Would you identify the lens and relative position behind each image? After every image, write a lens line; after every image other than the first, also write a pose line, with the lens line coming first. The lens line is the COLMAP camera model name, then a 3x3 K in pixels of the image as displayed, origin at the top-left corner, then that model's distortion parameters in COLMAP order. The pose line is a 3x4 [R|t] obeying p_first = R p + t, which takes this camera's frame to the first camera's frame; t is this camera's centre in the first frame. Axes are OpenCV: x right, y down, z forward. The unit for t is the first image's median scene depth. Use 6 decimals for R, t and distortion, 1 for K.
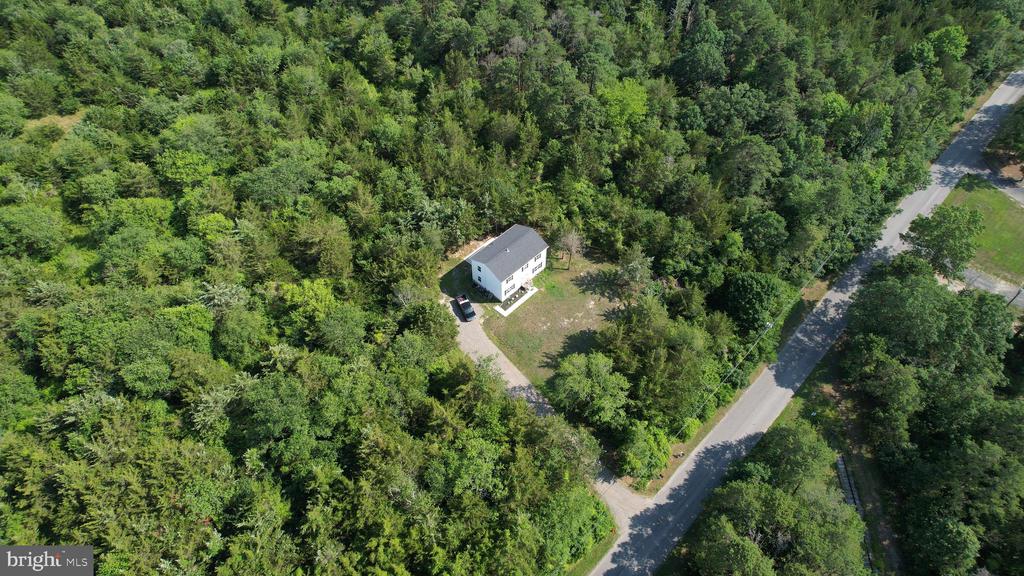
lens RADIAL K [[655.5, 0, 512.4], [0, 655.5, 293.5], [0, 0, 1]] dist [-0.075892, 0.071727]
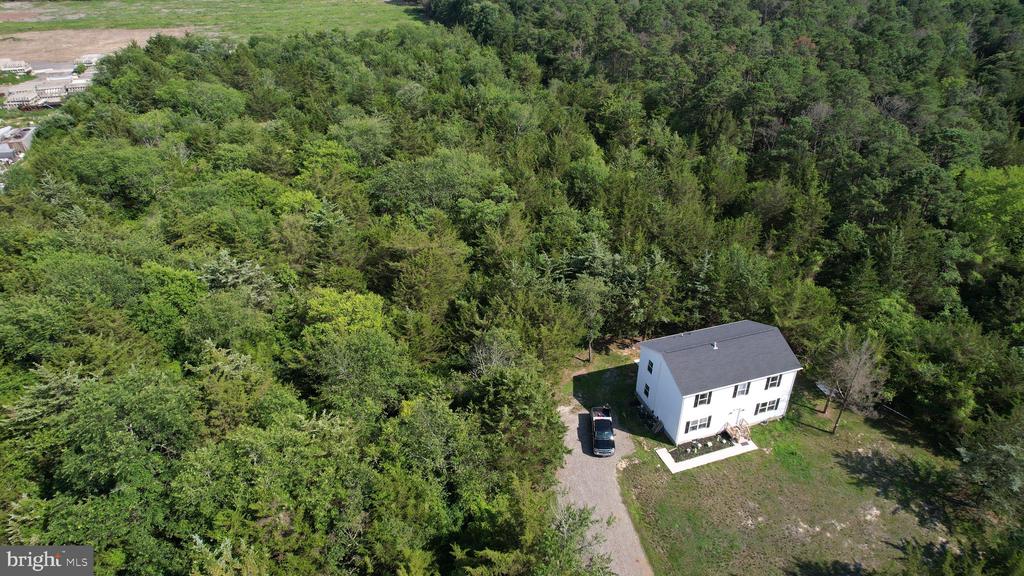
lens RADIAL K [[655.5, 0, 512.4], [0, 655.5, 293.5], [0, 0, 1]] dist [-0.075892, 0.071727]
pose [[0.885994, 0.232526, -0.401180, 0.044990], [-0.353000, 0.899237, -0.258387, 0.080350], [0.300674, 0.370546, 0.878801, 0.490931]]
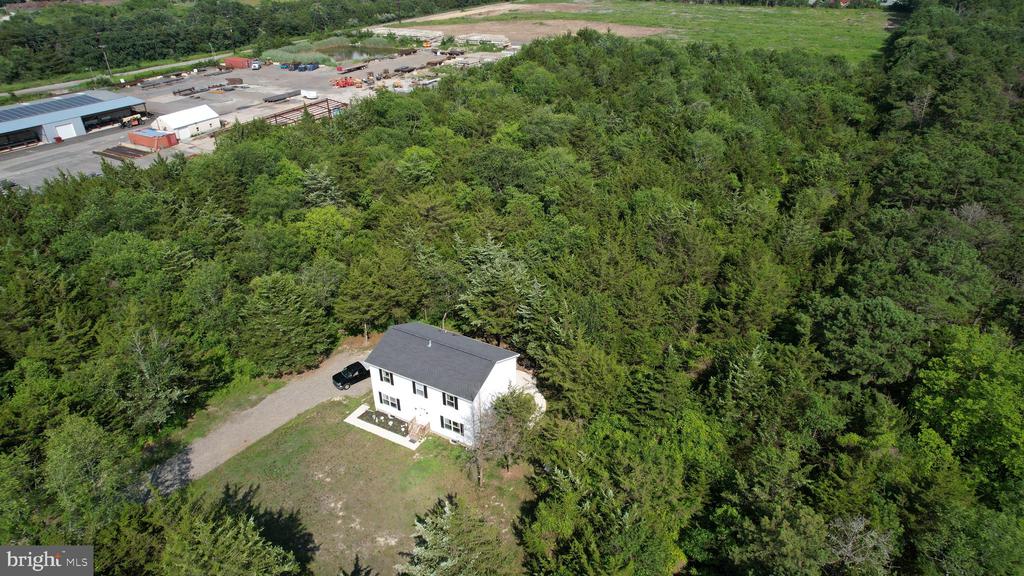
lens RADIAL K [[655.5, 0, 512.4], [0, 655.5, 293.5], [0, 0, 1]] dist [-0.075892, 0.071727]
pose [[0.244473, 0.473820, -0.846007, 0.428748], [-0.740072, 0.654909, 0.152931, -0.219203], [0.626519, 0.588719, 0.510768, 0.737165]]
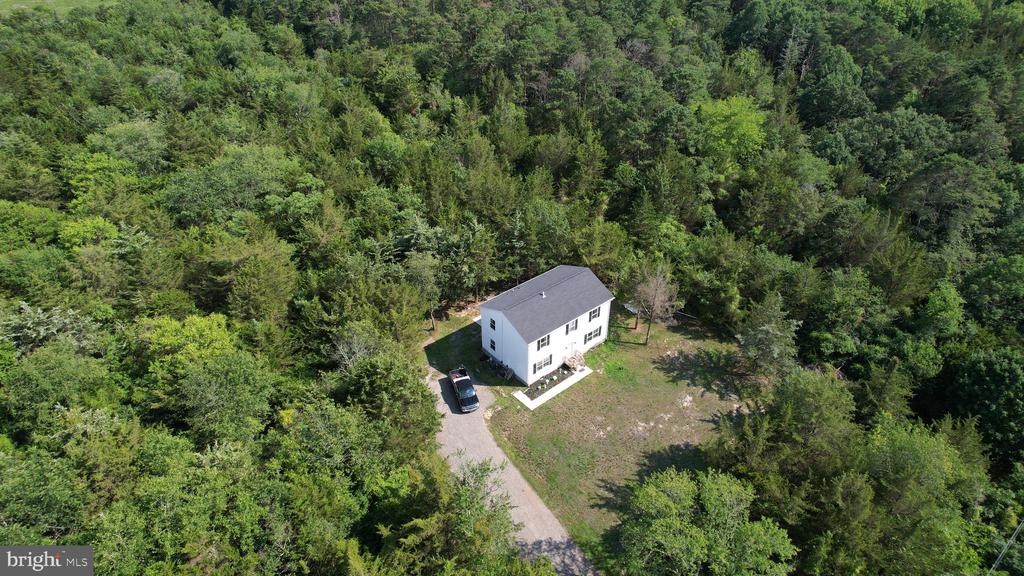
lens RADIAL K [[655.5, 0, 512.4], [0, 655.5, 293.5], [0, 0, 1]] dist [-0.075892, 0.071727]
pose [[0.994241, 0.058681, -0.089673, 0.016874], [-0.079587, 0.964673, -0.251140, 0.079562], [0.071768, 0.256830, 0.963788, 0.430202]]
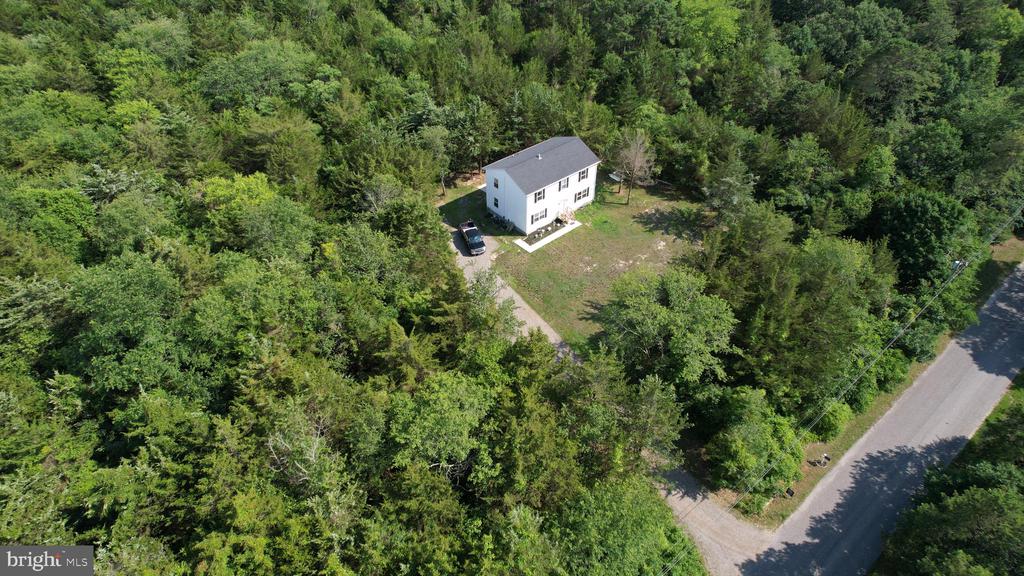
lens RADIAL K [[655.5, 0, 512.4], [0, 655.5, 293.5], [0, 0, 1]] dist [-0.075892, 0.071727]
pose [[0.995577, 0.058365, -0.073618, 0.022402], [-0.069490, 0.984835, -0.158968, 0.179920], [0.063224, 0.163380, 0.984535, 0.349020]]
